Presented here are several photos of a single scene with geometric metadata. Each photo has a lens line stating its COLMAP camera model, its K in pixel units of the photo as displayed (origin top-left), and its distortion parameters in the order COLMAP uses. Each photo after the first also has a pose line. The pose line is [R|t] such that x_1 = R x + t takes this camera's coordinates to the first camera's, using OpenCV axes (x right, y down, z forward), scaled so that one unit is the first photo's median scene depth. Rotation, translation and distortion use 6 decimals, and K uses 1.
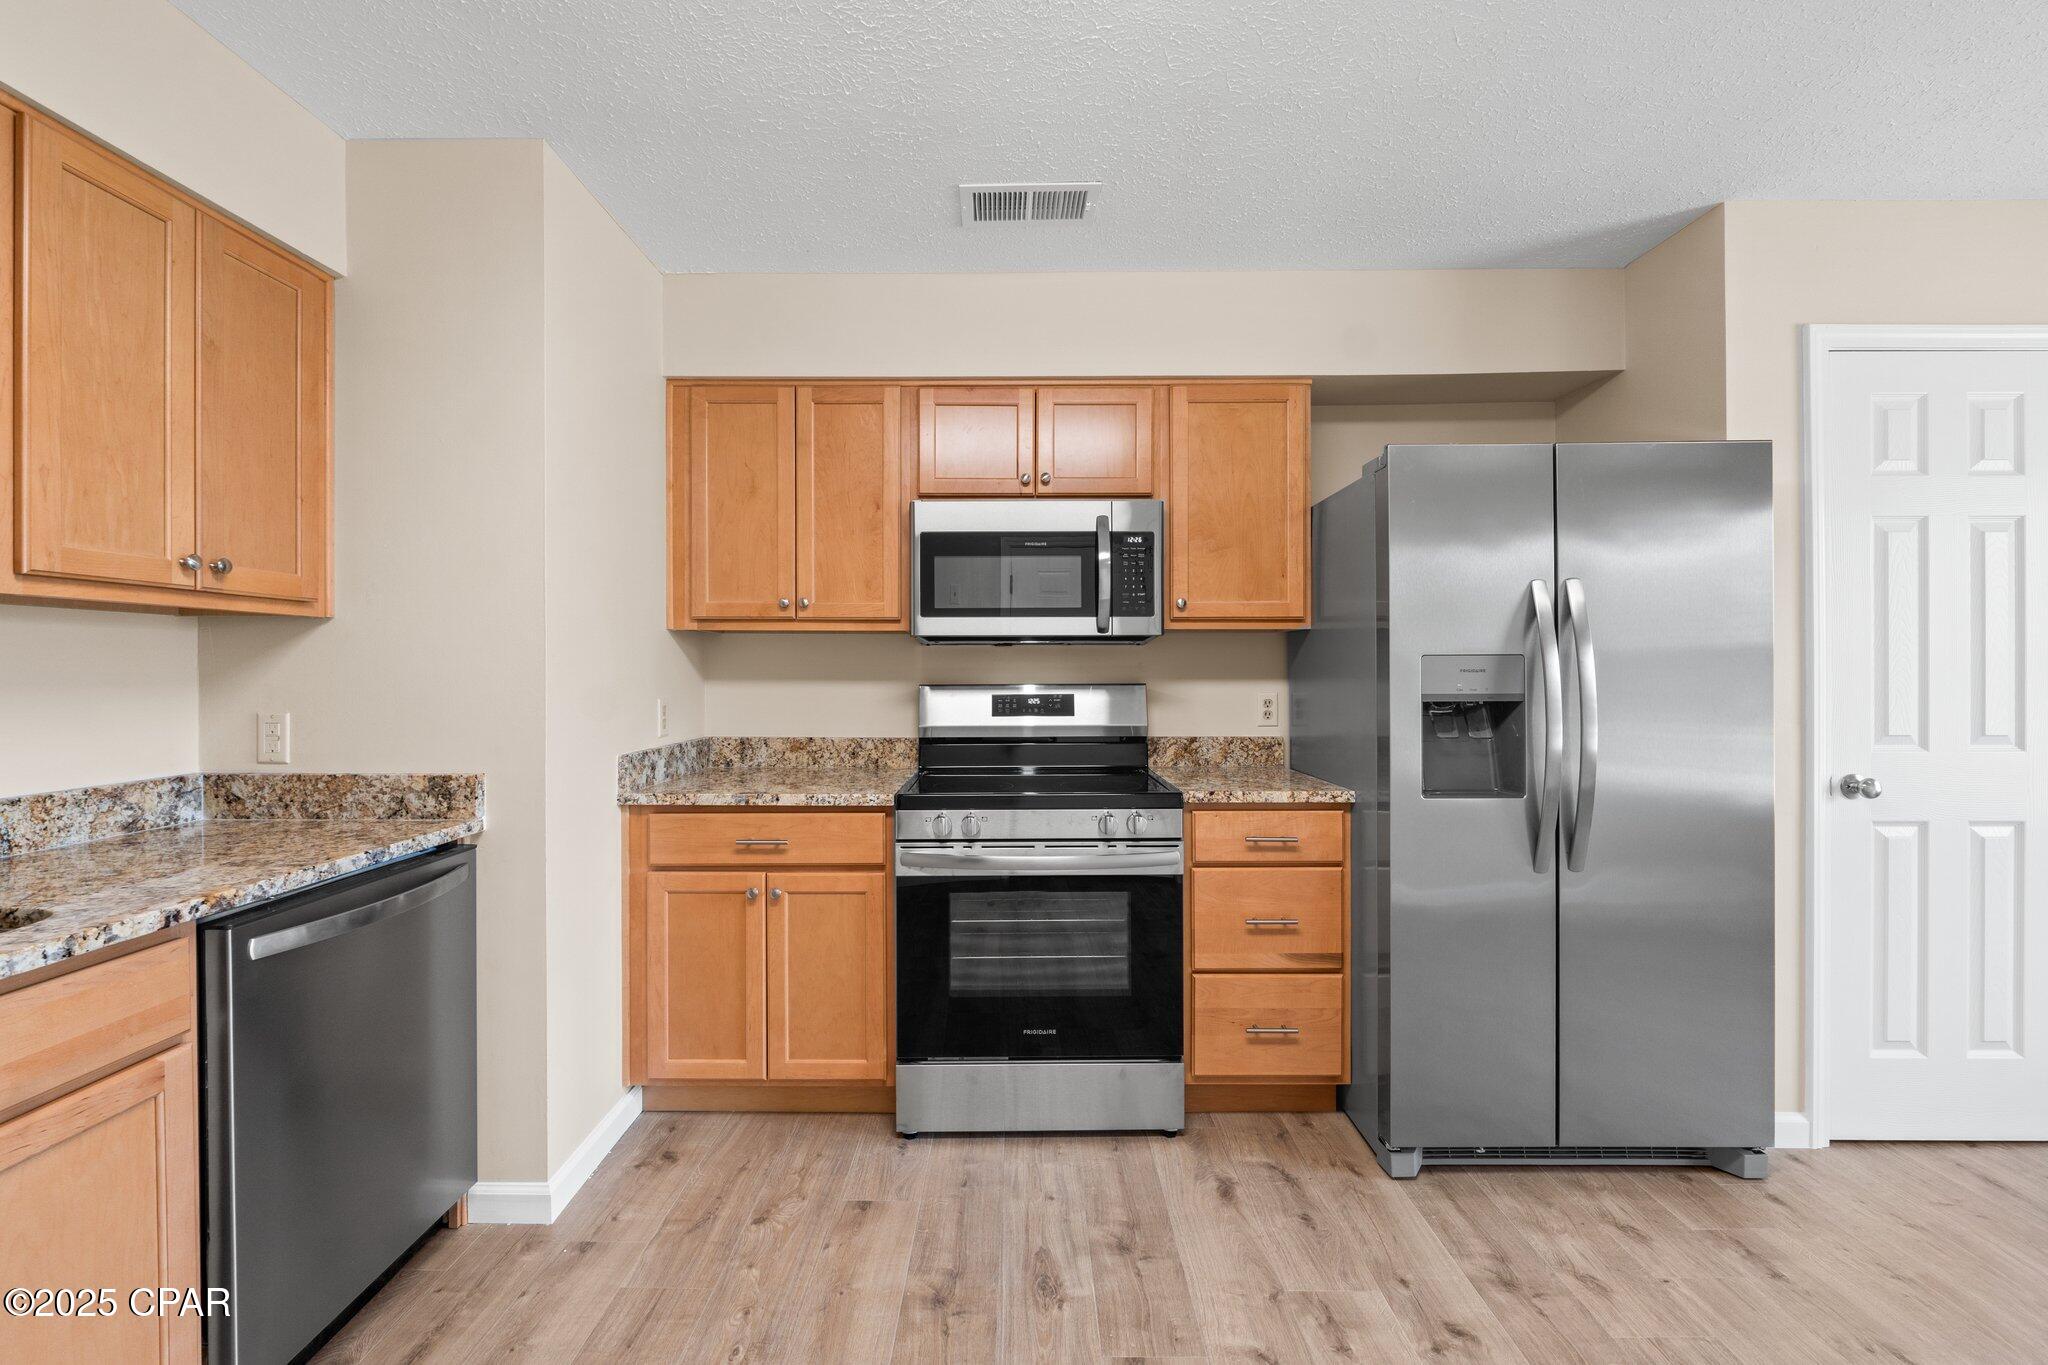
lens RADIAL K [[859.0, 0, 1012.4], [0, 859.0, 670.1], [0, 0, 1]] dist [-0.008624, -0.000113]
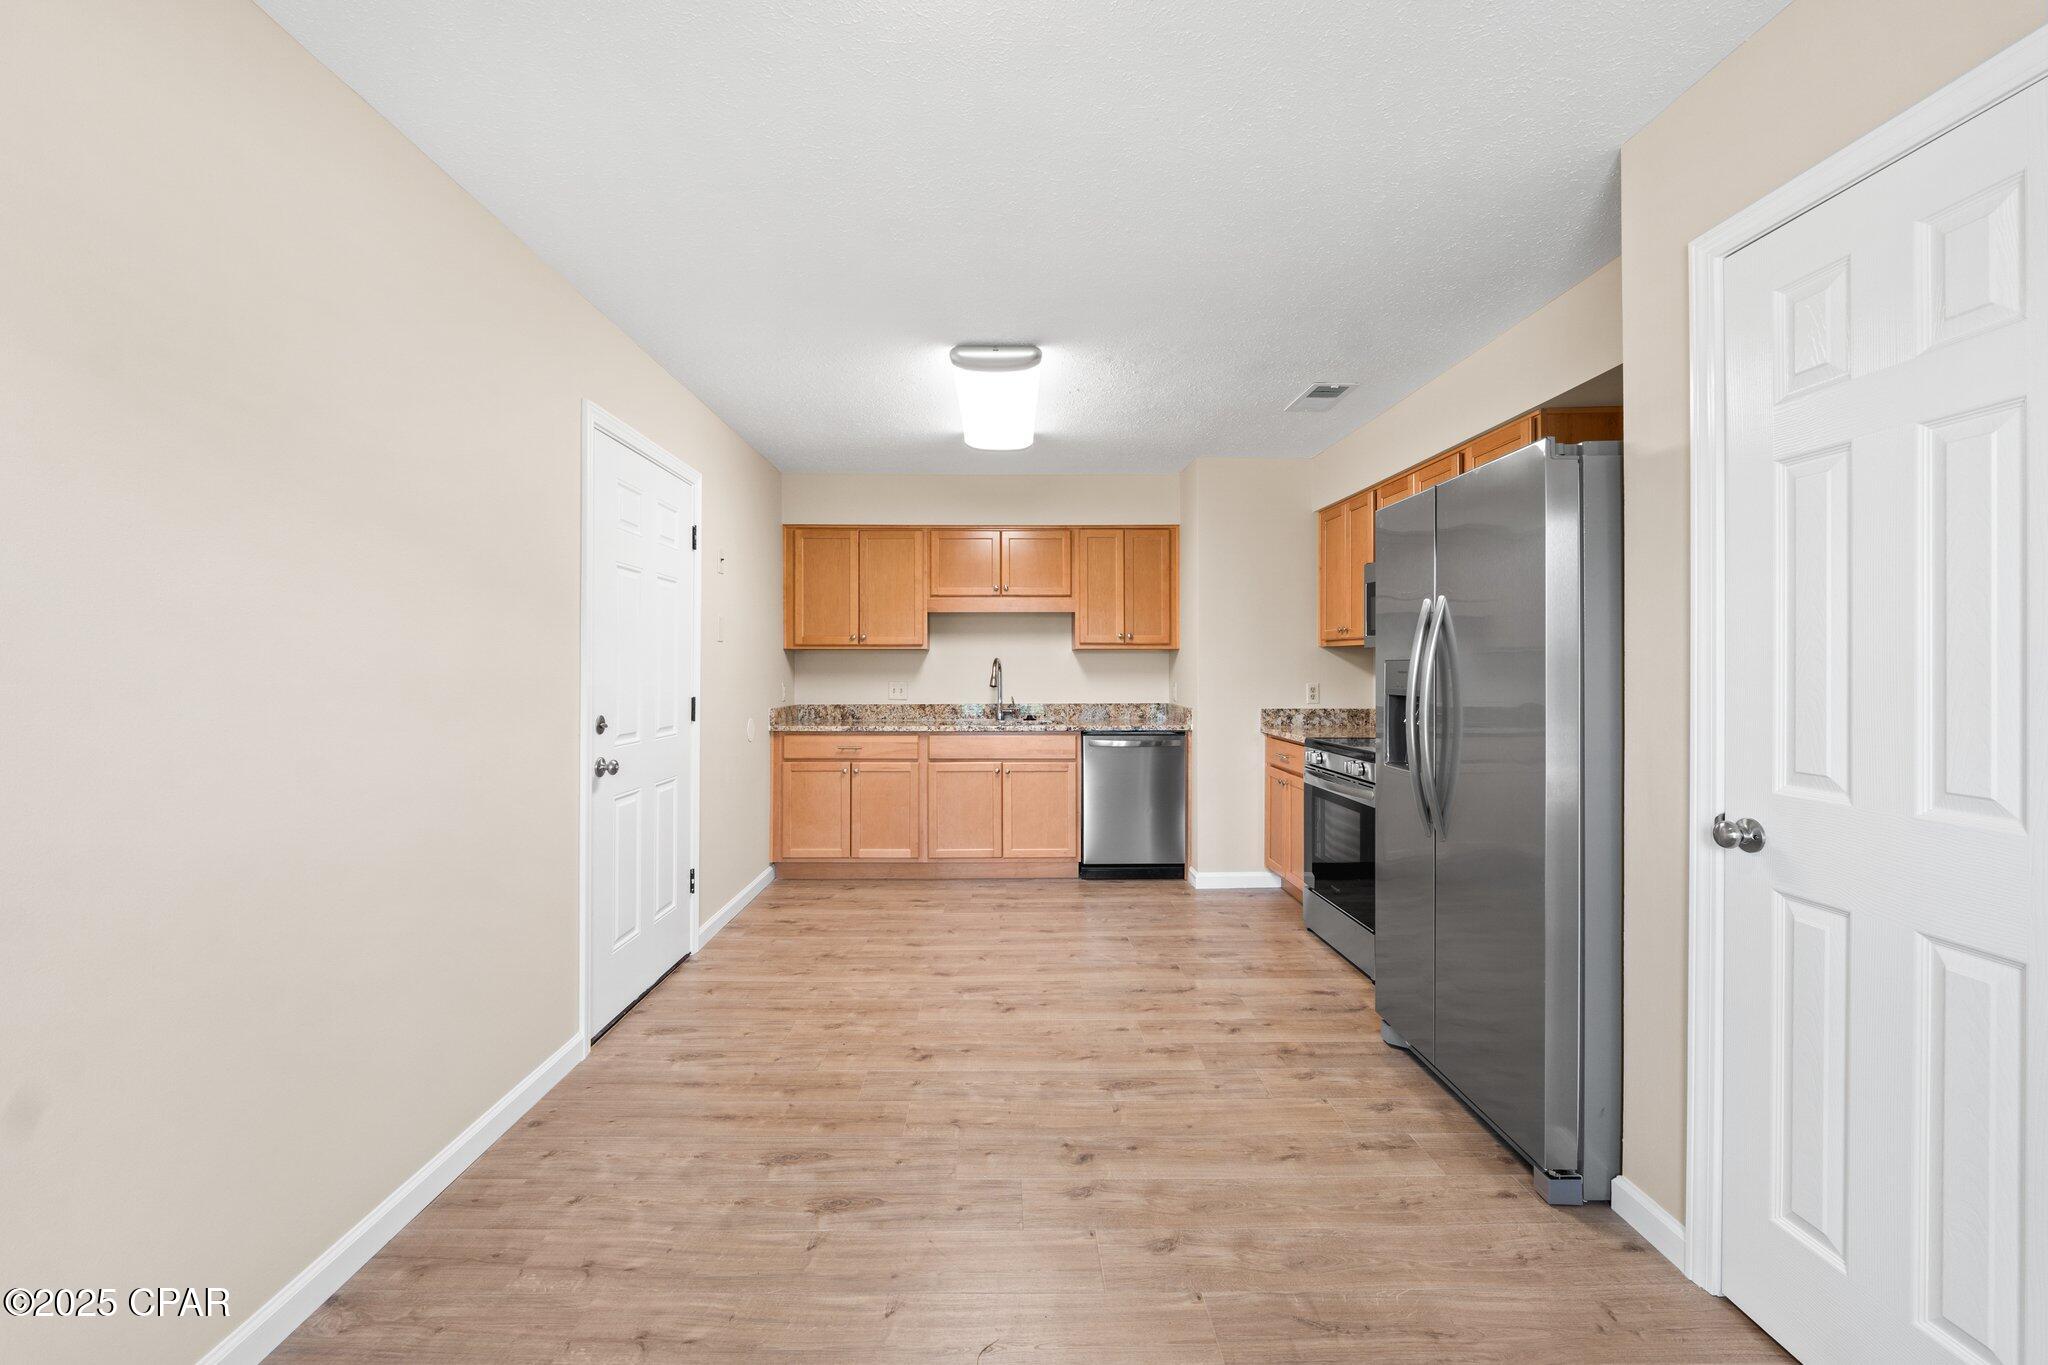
lens RADIAL K [[859.0, 0, 1007.5], [0, 859.0, 661.9], [0, 0, 1]] dist [-0.008624, -0.000113]
pose [[0.018192, -0.001935, -0.999833, 1.776002], [-0.000811, 0.999998, -0.001950, -0.011818], [0.999834, 0.000846, 0.018191, 0.357283]]
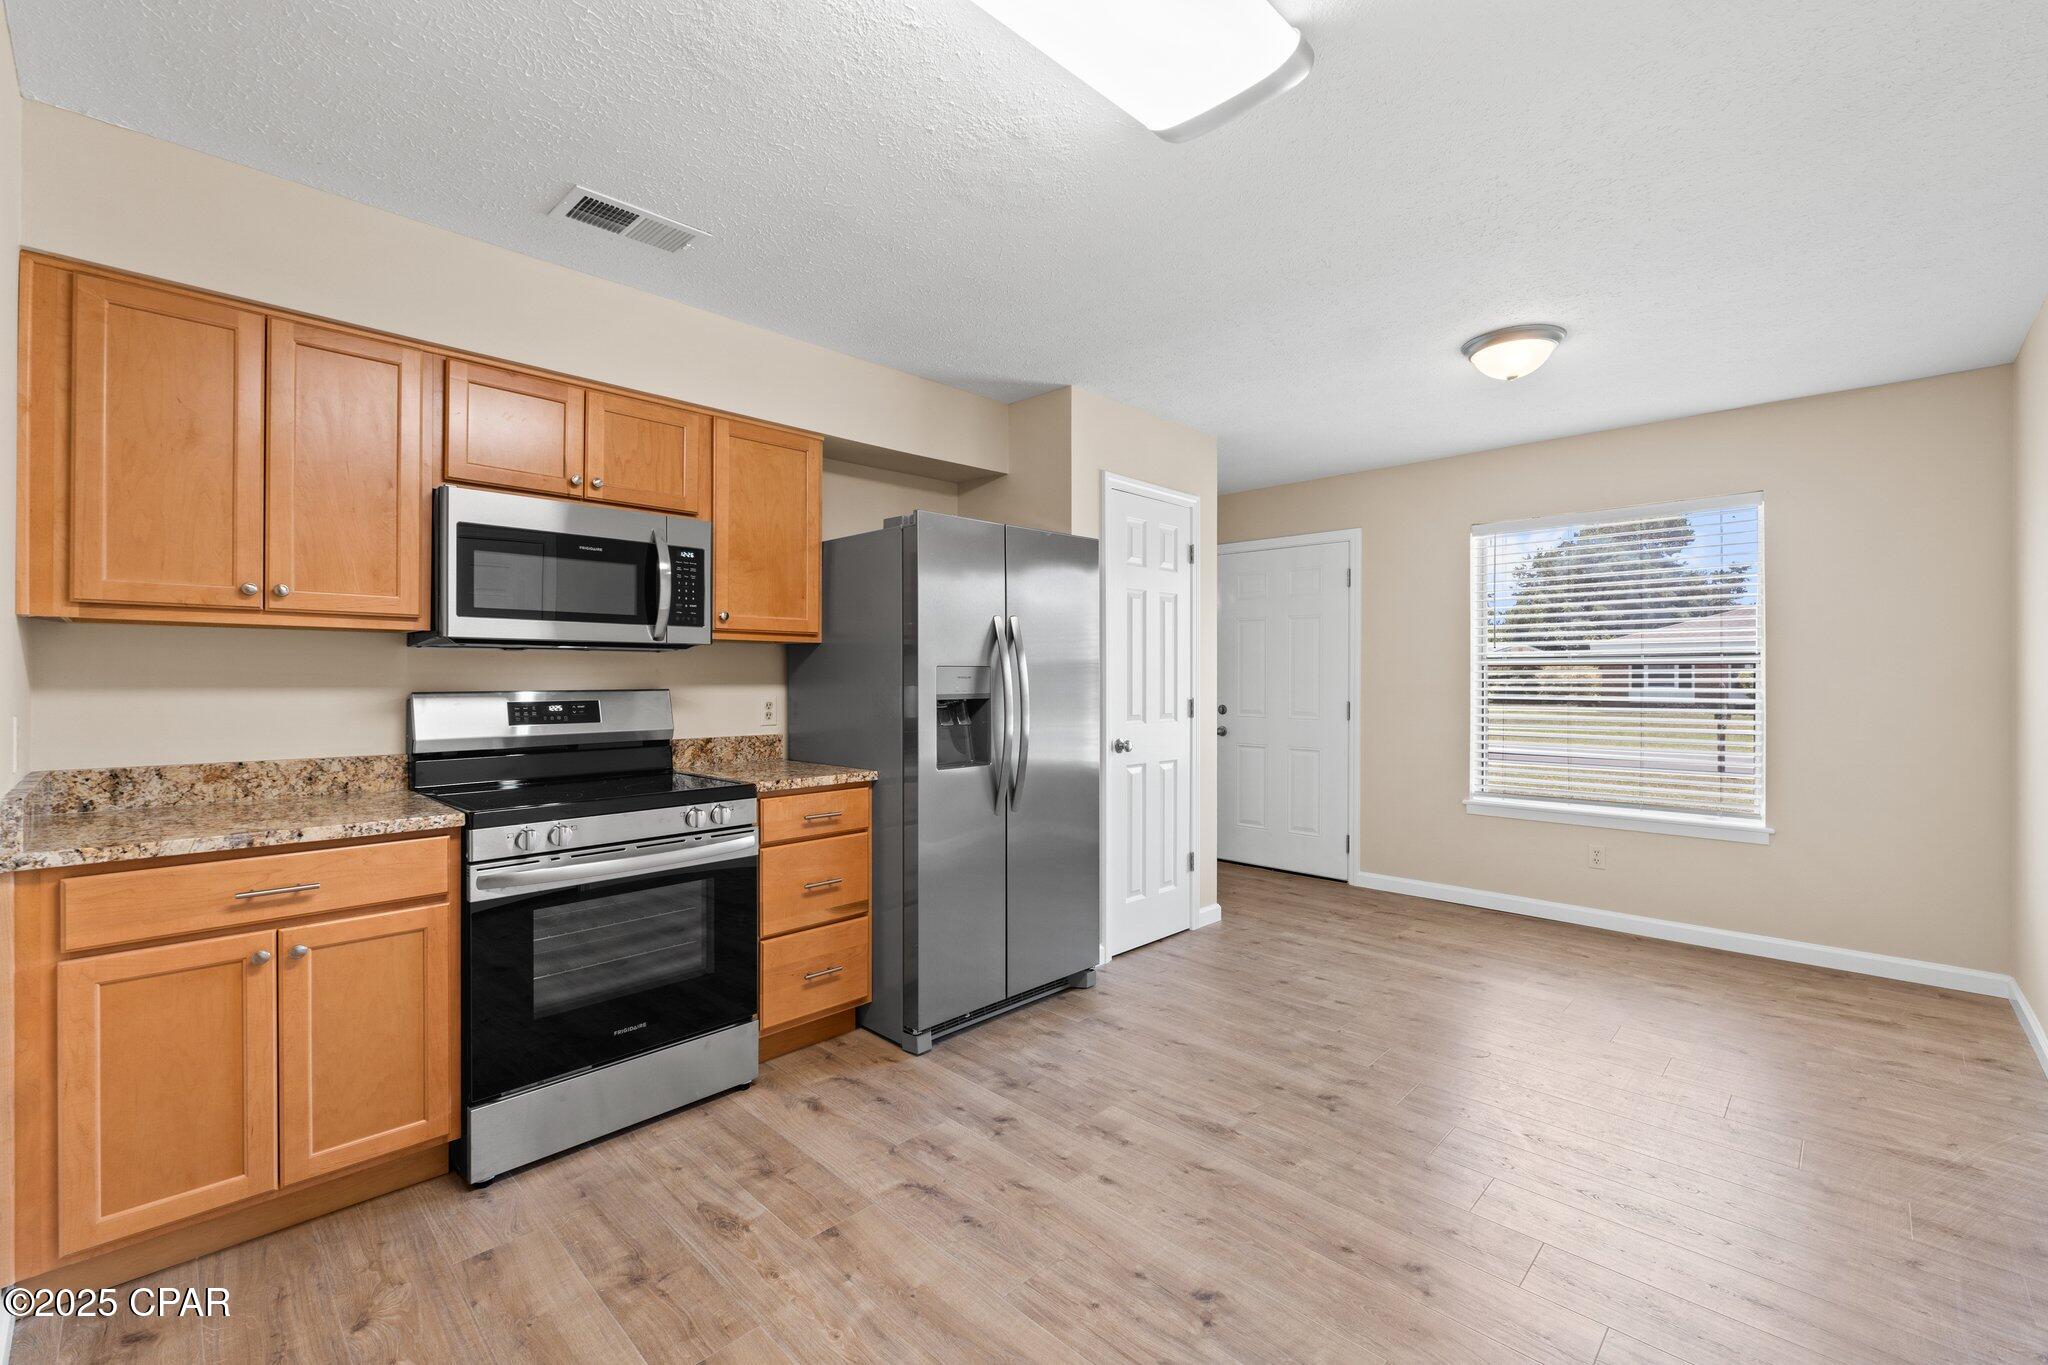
lens RADIAL K [[859.0, 0, 1014.5], [0, 859.0, 671.4], [0, 0, 1]] dist [-0.008624, -0.000113]
pose [[0.695126, 0.007192, 0.718852, -0.412335], [-0.002879, 0.999970, -0.007220, 0.000461], [-0.718883, 0.002950, 0.695125, -0.046712]]
